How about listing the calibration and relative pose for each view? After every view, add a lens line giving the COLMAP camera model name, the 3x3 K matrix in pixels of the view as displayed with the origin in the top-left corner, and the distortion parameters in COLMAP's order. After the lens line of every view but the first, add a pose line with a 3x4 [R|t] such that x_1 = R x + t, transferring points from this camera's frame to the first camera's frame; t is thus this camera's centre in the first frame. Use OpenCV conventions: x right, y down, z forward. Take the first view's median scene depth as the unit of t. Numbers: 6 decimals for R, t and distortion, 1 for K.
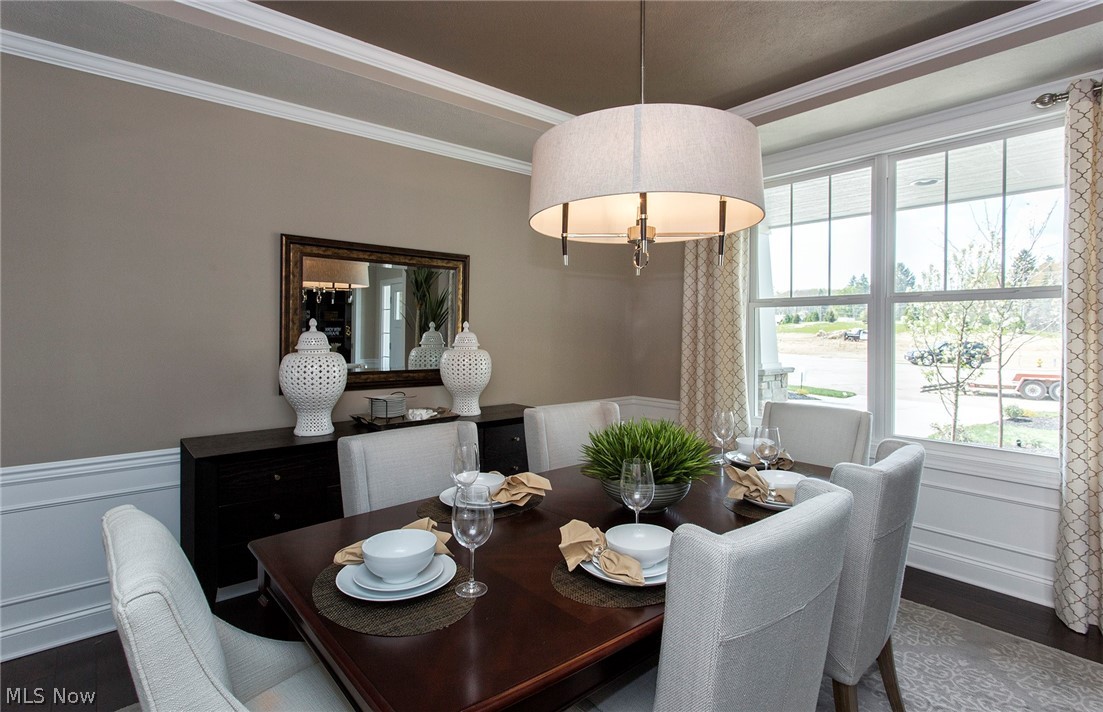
lens RADIAL K [[541.2, 0, 550.7], [0, 541.2, 329.8], [0, 0, 1]] dist [-0.000656, 0.000073]
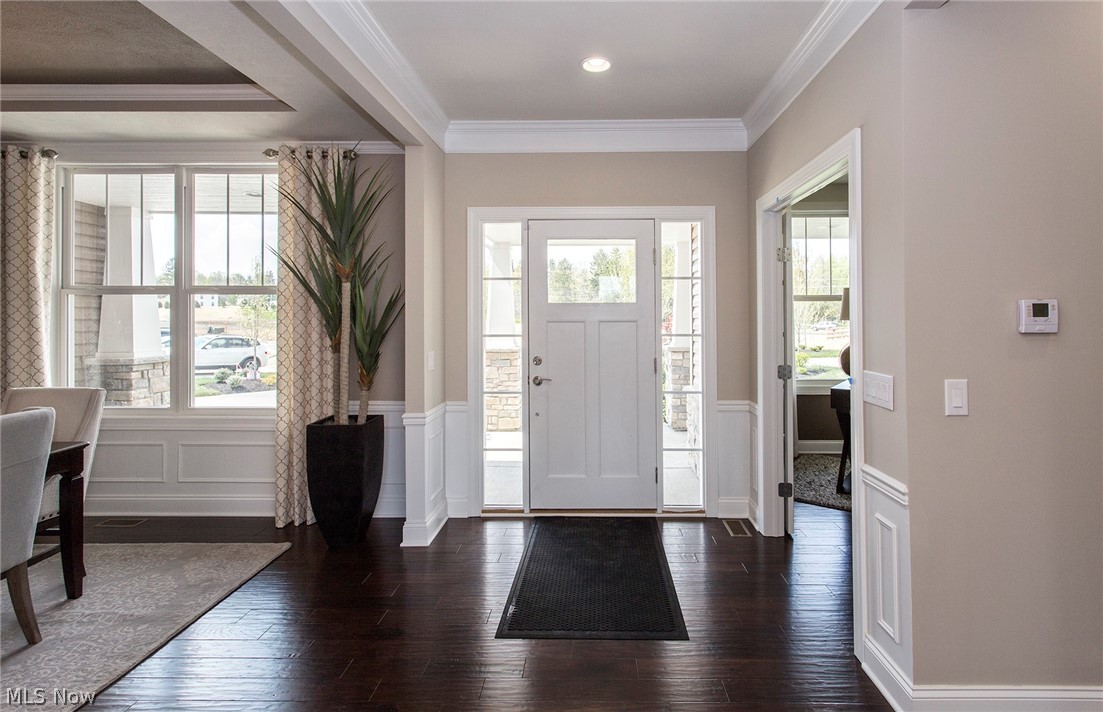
lens RADIAL K [[556.3, 0, 596.4], [0, 556.3, 313.3], [0, 0, 1]] dist [0.001321, 0.000322]
pose [[0.645926, 0.008441, 0.763353, 0.283255], [-0.000770, 0.999946, -0.010406, 0.002923], [-0.763399, 0.006134, 0.645898, -0.444521]]
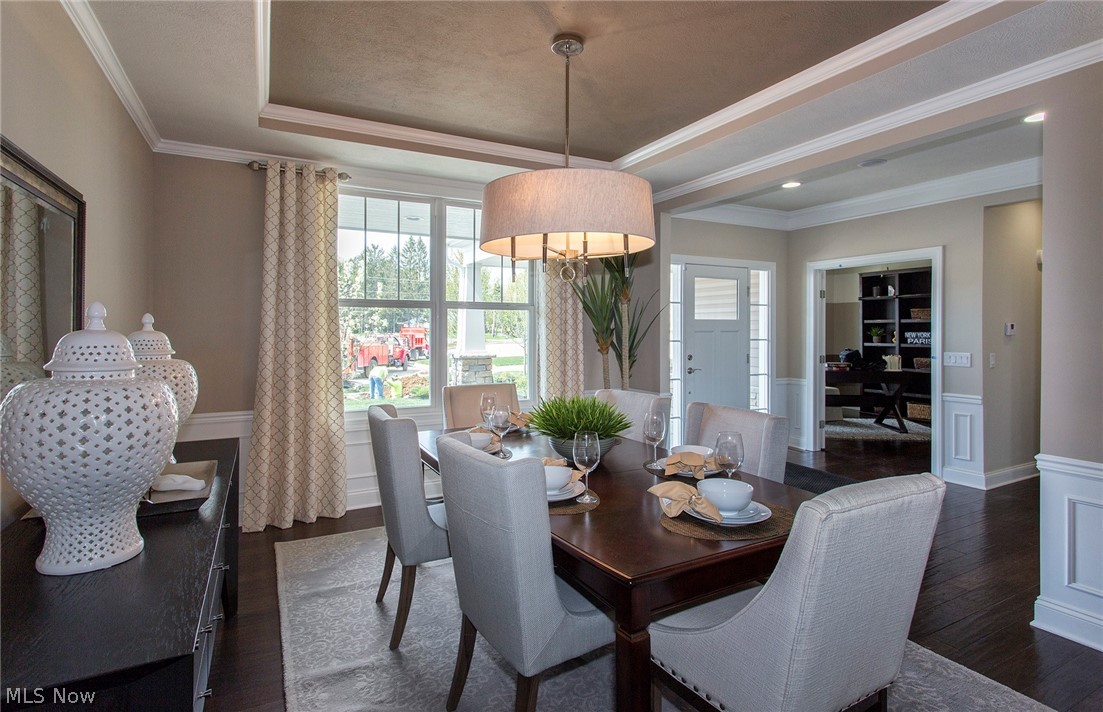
lens RADIAL K [[541.2, 0, 550.7], [0, 541.2, 329.8], [0, 0, 1]] dist [-0.000656, 0.000073]
pose [[0.209989, -0.002391, 0.977701, -0.652349], [-0.002815, 0.999991, 0.003050, -0.001005], [-0.977700, -0.003393, 0.209981, 0.450899]]
